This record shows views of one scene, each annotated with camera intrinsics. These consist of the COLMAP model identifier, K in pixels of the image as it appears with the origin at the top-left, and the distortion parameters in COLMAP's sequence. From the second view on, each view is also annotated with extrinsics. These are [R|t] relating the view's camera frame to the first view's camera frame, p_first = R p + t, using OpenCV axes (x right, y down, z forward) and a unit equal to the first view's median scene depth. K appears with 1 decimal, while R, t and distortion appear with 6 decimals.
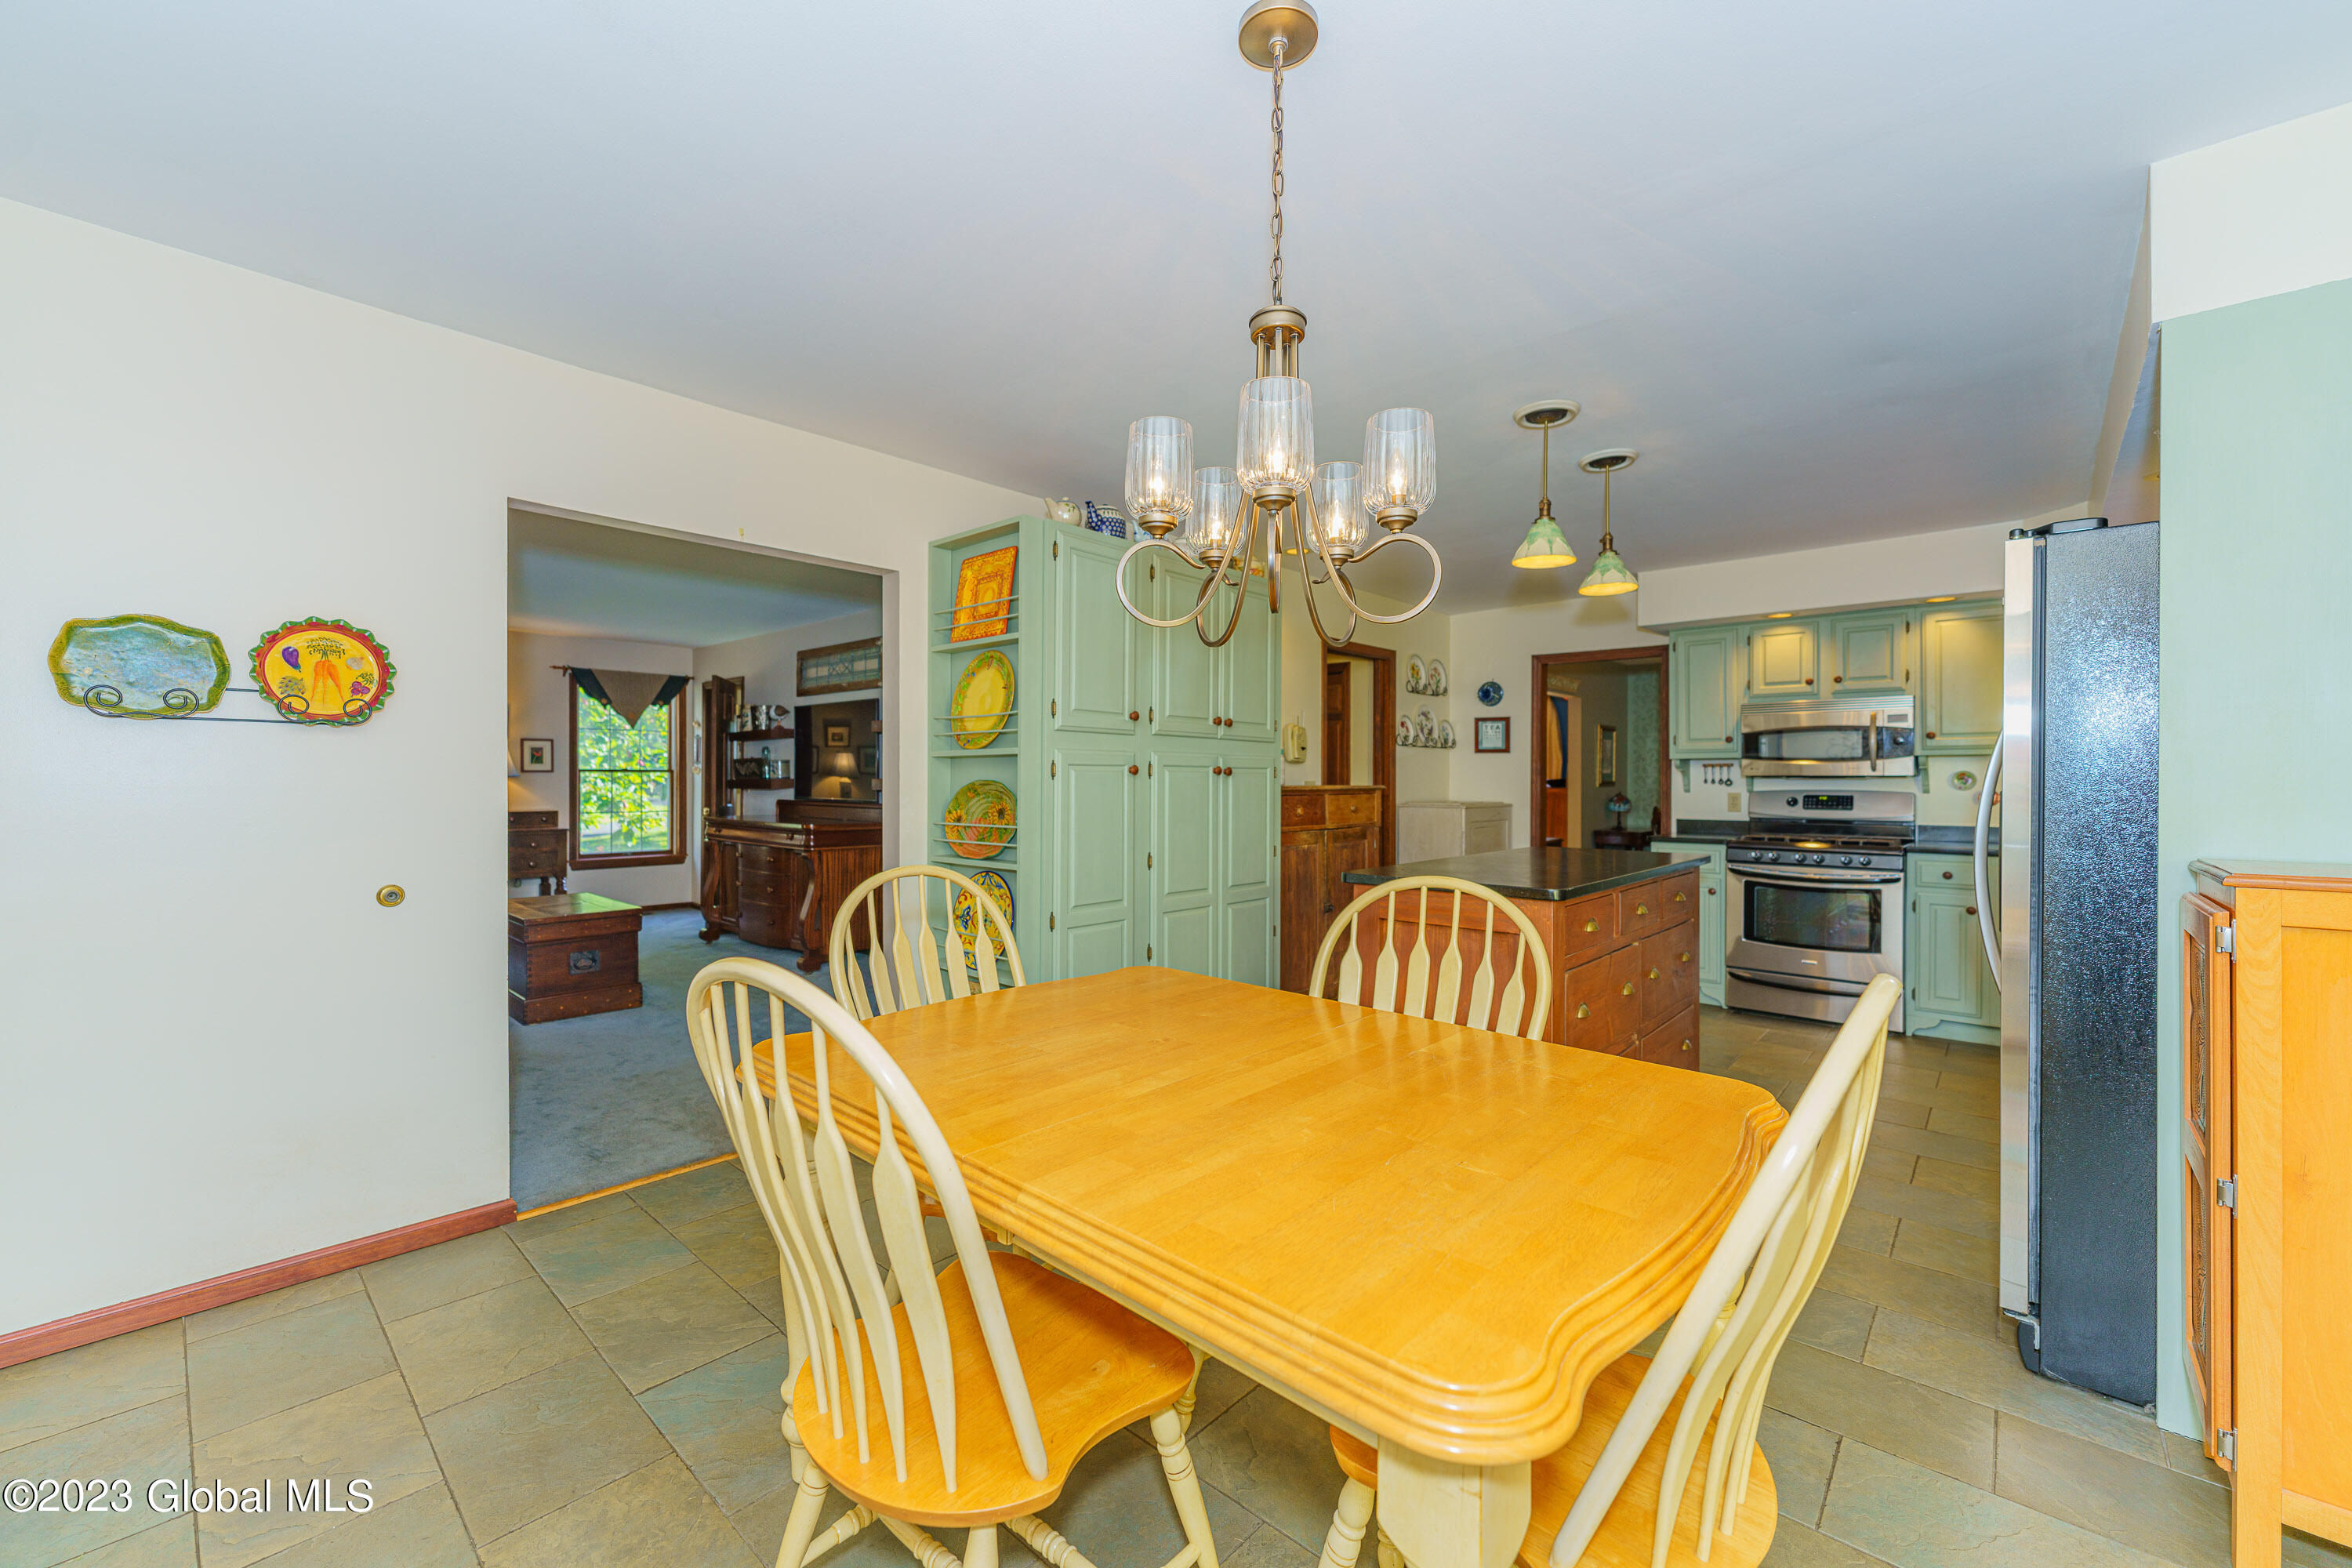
lens RADIAL K [[937.0, 0, 1174.8], [0, 937.0, 779.5], [0, 0, 1]] dist [0.001364, 0.000060]
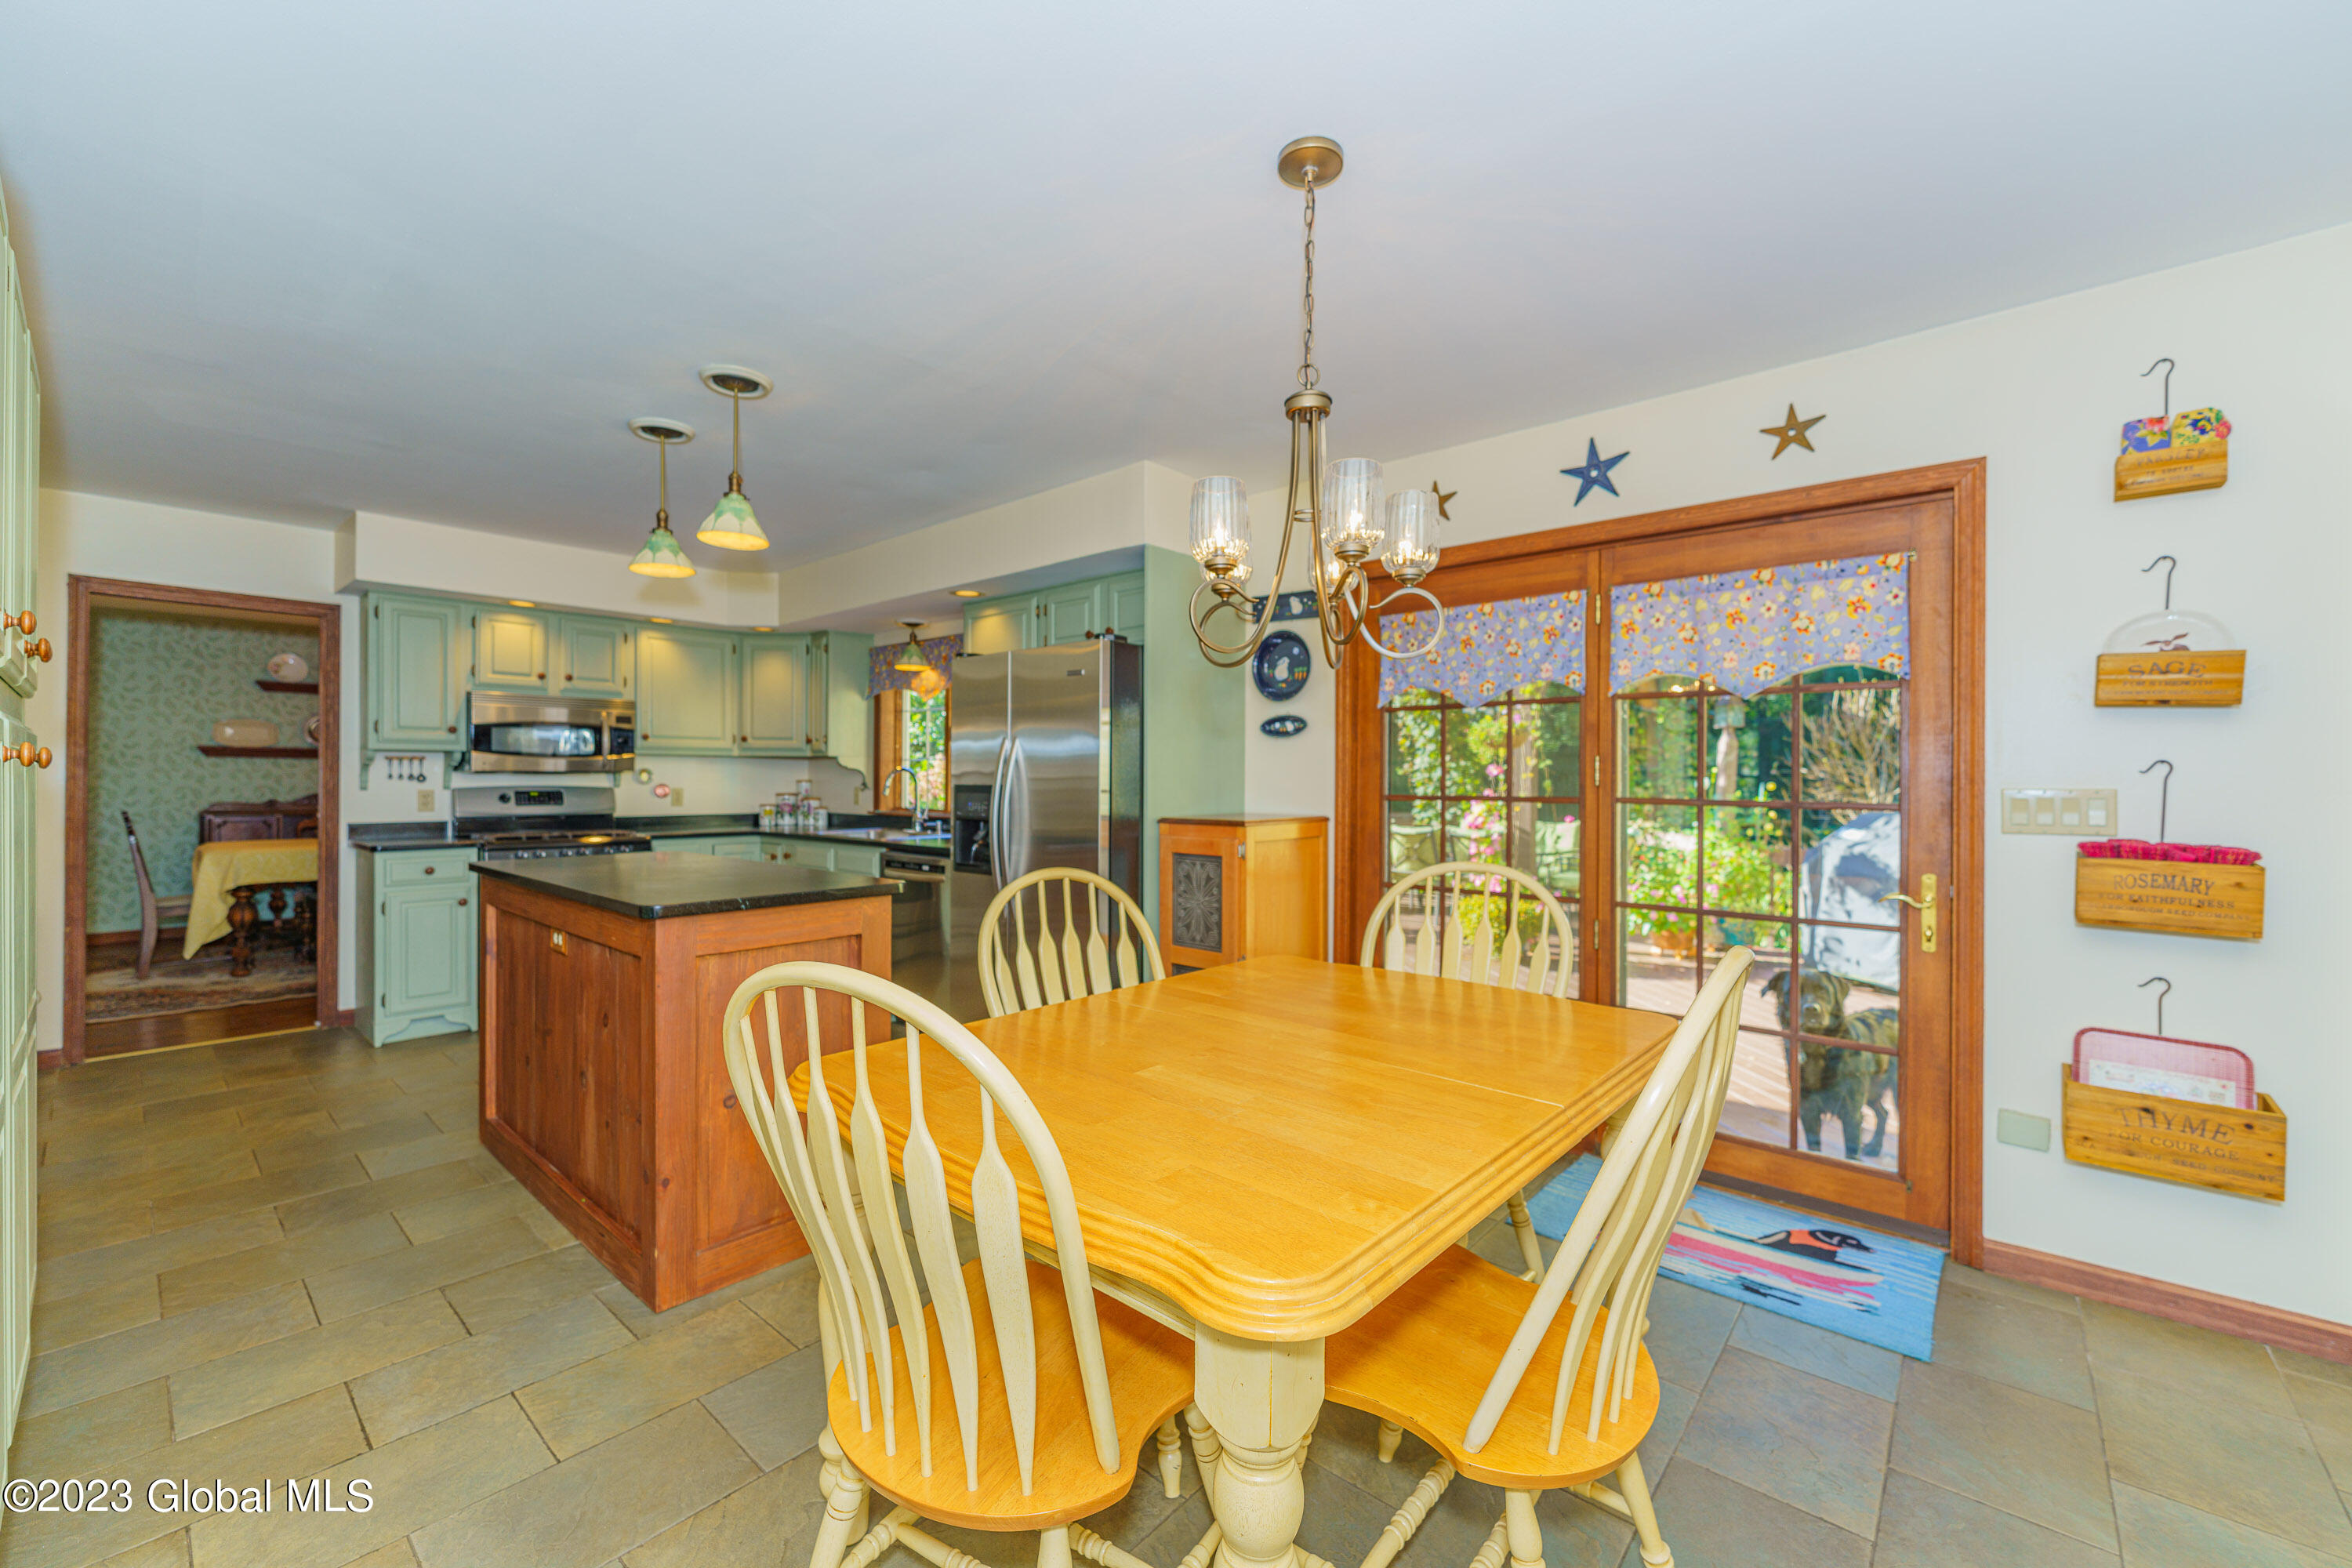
lens RADIAL K [[937.0, 0, 1174.8], [0, 937.0, 779.5], [0, 0, 1]] dist [0.001364, 0.000060]
pose [[-0.023221, -0.003540, 0.999724, -0.323248], [-0.004553, 0.999984, 0.003435, -0.001747], [-0.999720, -0.004472, -0.023236, 0.354427]]
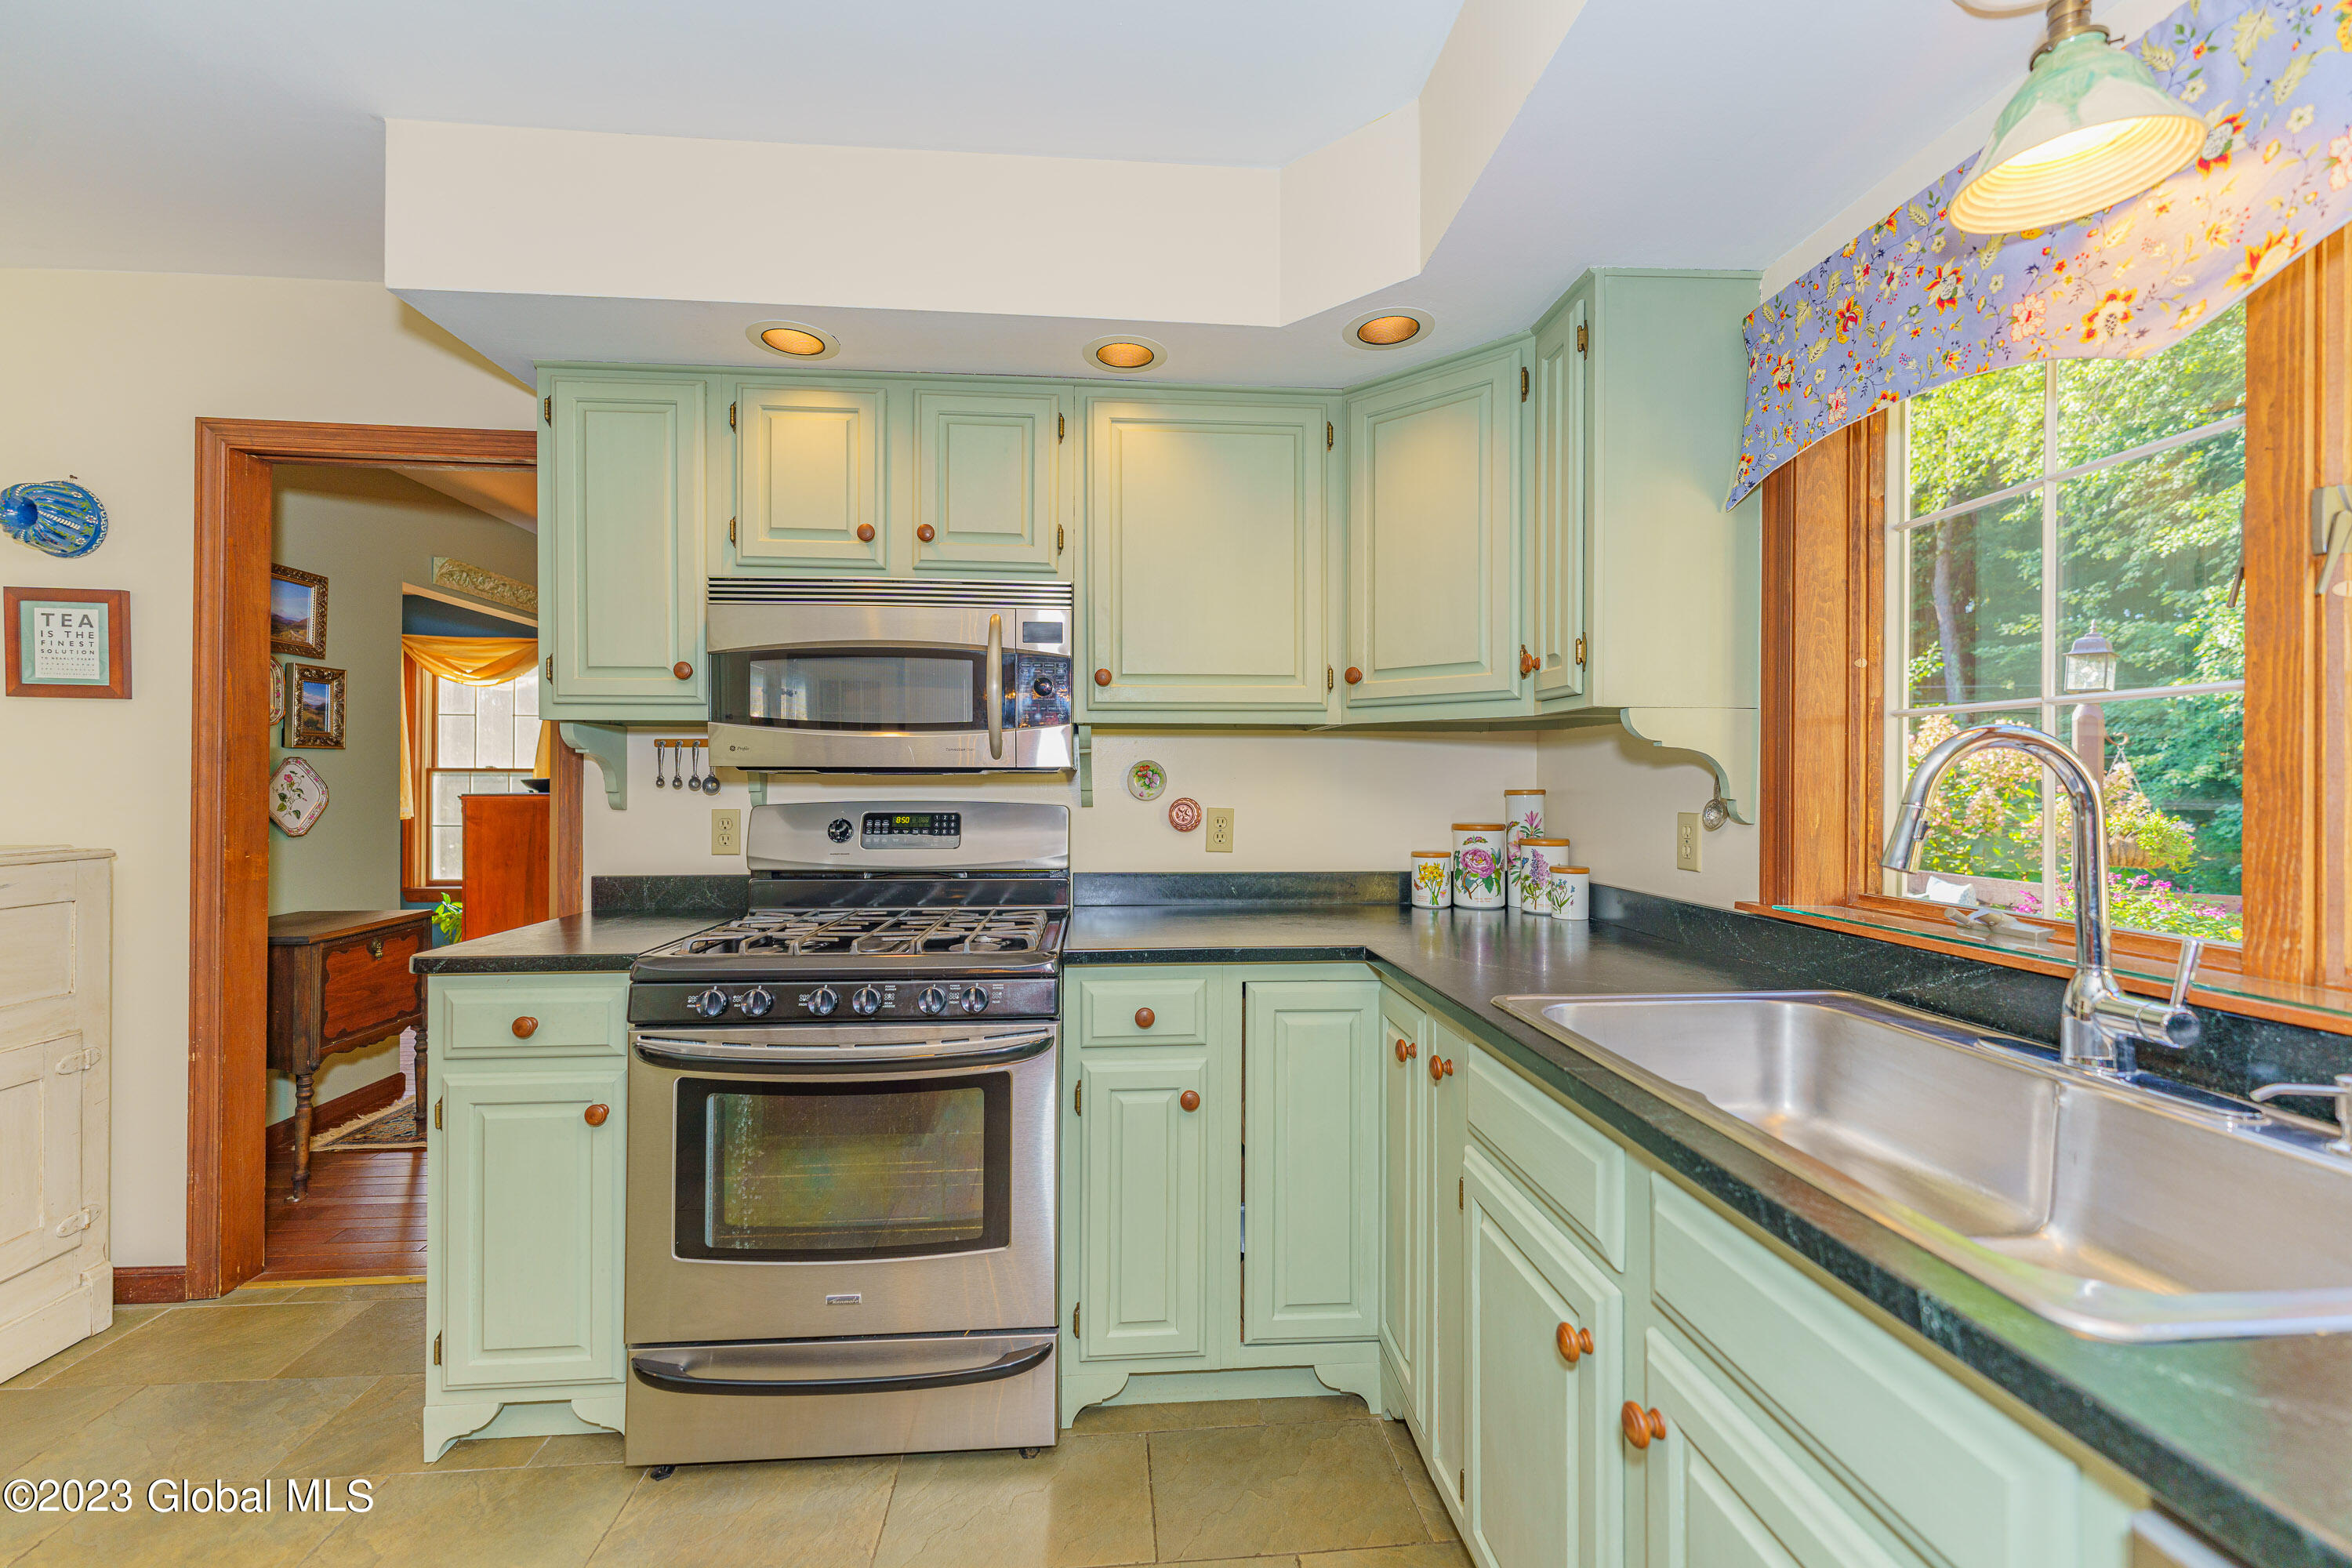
lens RADIAL K [[937.0, 0, 1174.8], [0, 937.0, 779.5], [0, 0, 1]] dist [0.001364, 0.000060]
pose [[0.682447, 0.000942, 0.730934, 0.471553], [-0.001566, 0.999999, 0.000173, 0.000573], [-0.730933, -0.001262, 0.682448, 0.626573]]
